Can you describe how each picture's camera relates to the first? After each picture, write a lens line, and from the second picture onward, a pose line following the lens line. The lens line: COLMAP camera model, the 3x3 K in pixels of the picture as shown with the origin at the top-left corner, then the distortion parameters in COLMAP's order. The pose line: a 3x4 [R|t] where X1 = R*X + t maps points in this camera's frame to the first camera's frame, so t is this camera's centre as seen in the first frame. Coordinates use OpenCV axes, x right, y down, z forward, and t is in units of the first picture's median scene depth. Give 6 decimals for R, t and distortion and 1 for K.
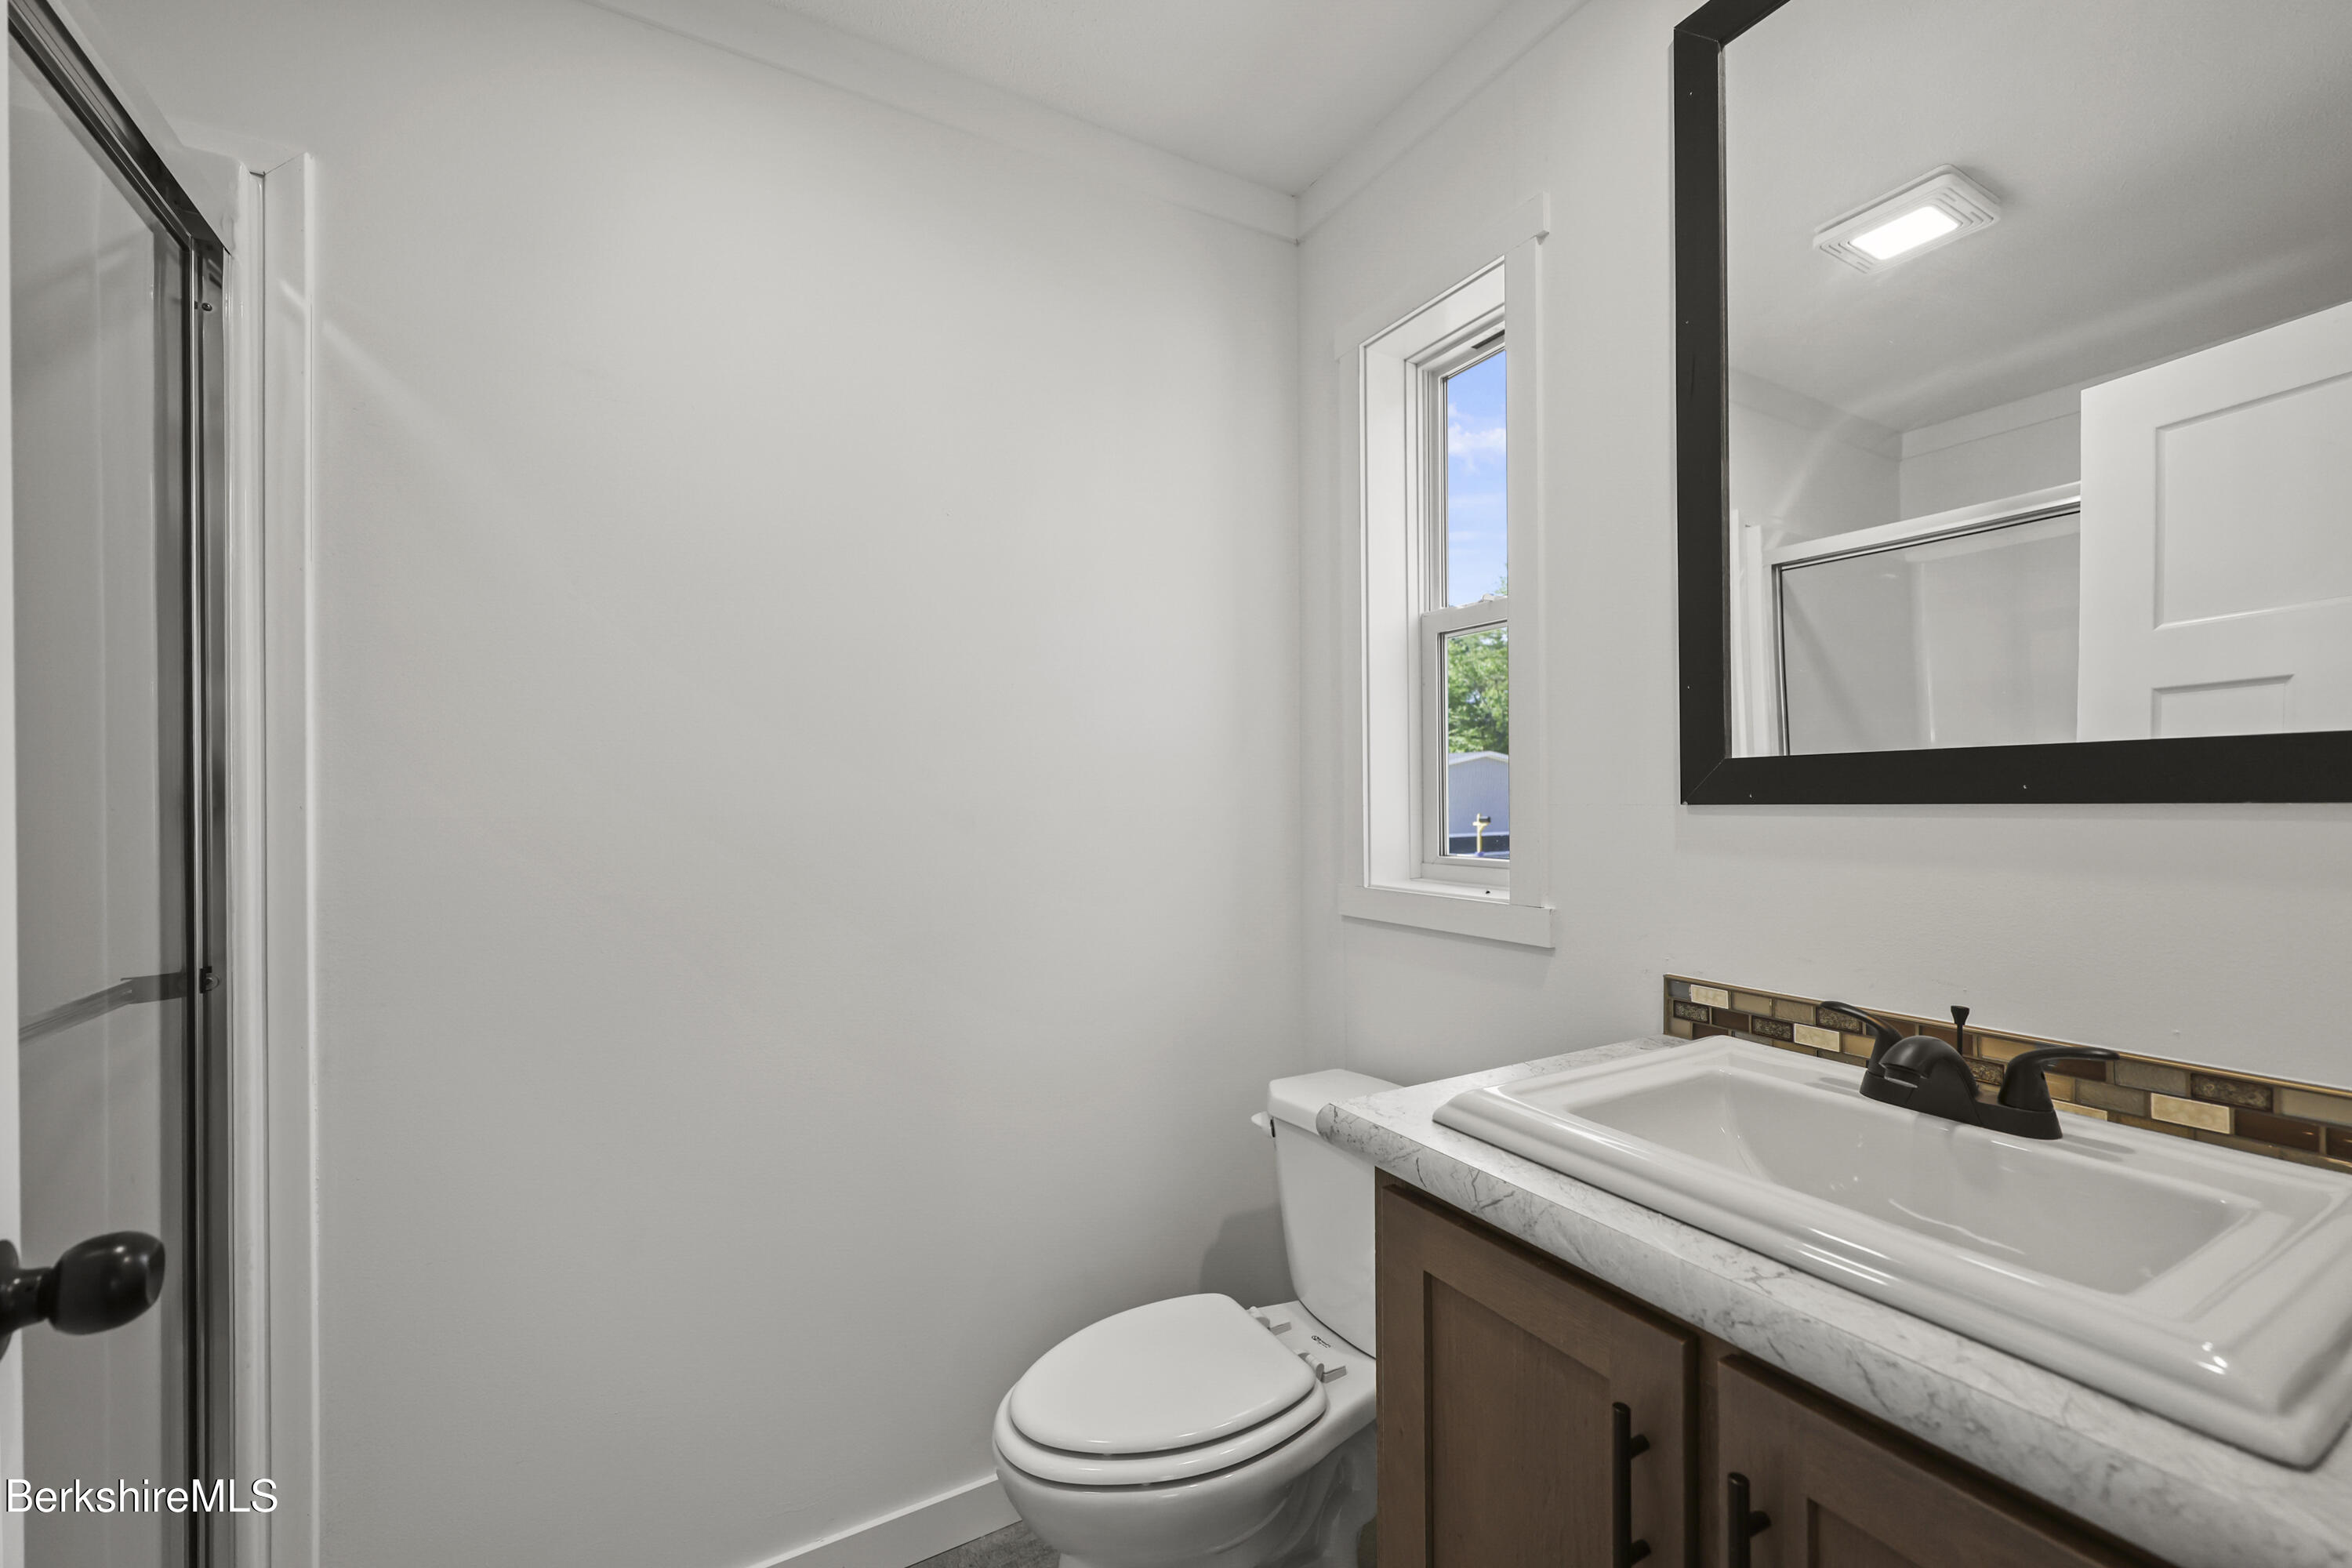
lens RADIAL K [[941.5, 0, 1176.0], [0, 941.5, 784.0], [0, 0, 1]] dist [0.010110, -0.005494]
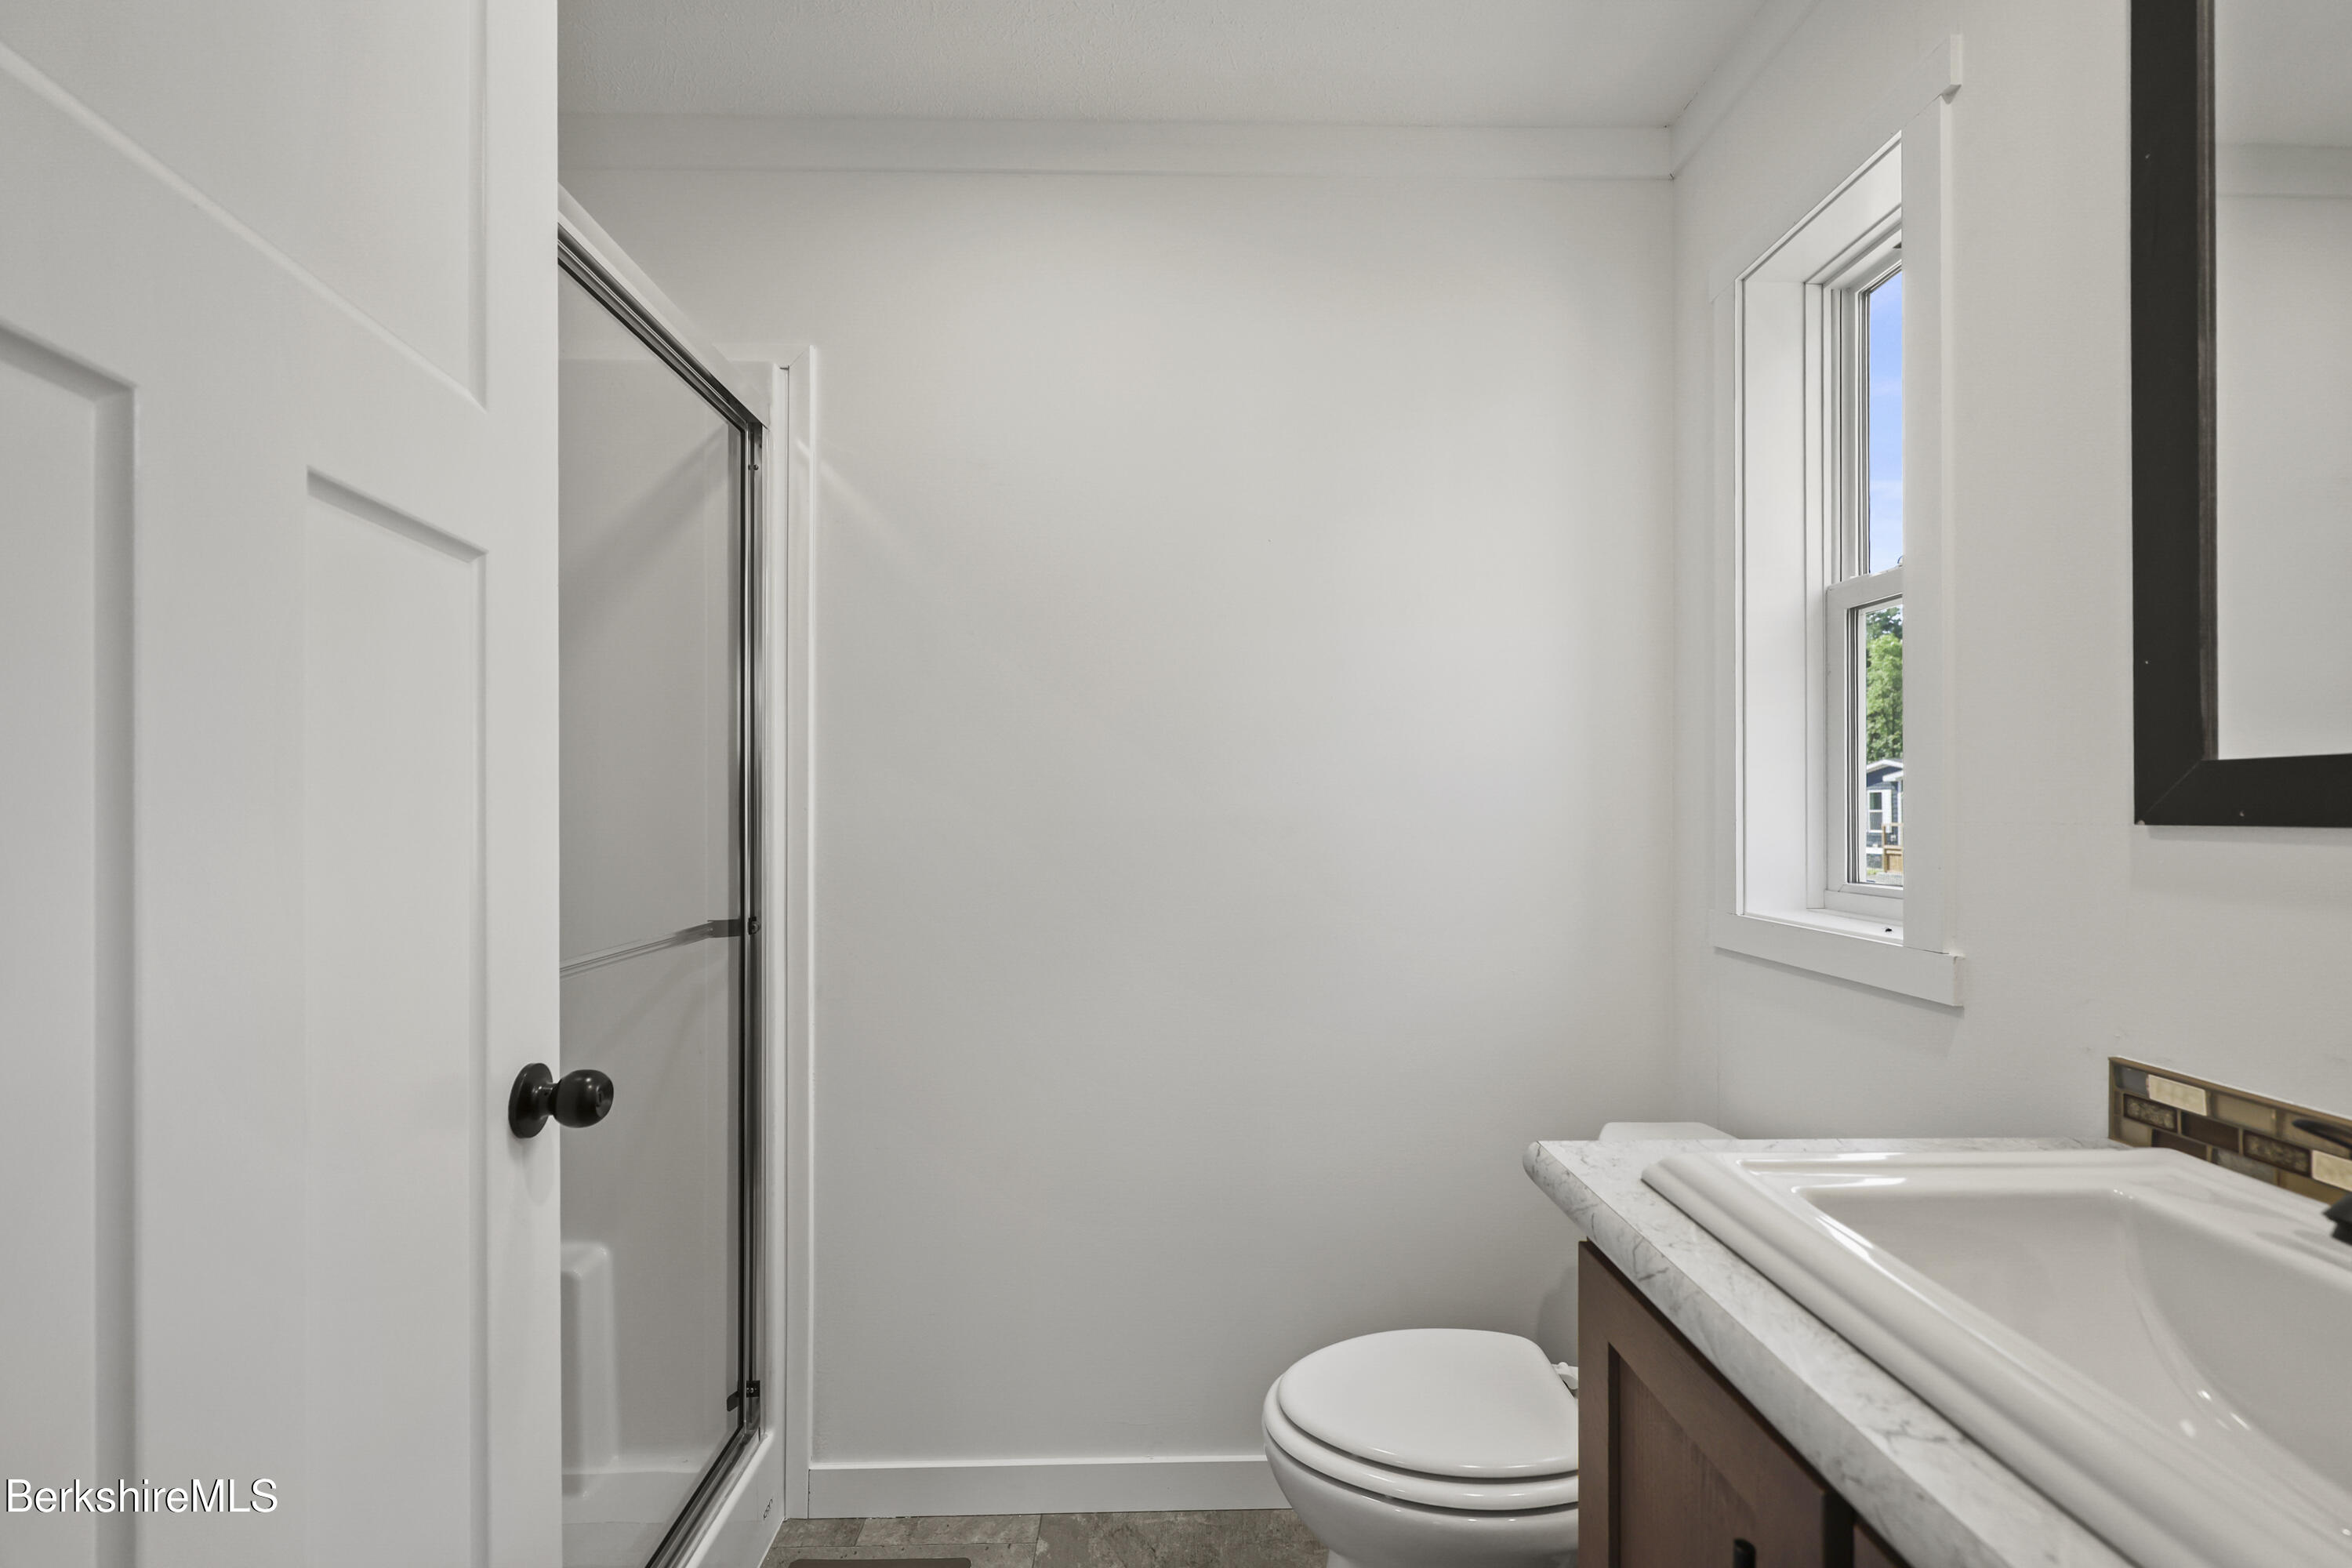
lens RADIAL K [[946.7, 0, 1189.7], [0, 946.7, 788.6], [0, 0, 1]] dist [0.003012, 0.000180]
pose [[0.882801, 0.000186, -0.469746, 0.245632], [-0.001234, 0.999997, -0.001923, -0.003496], [0.469745, 0.002277, 0.882799, 0.017463]]
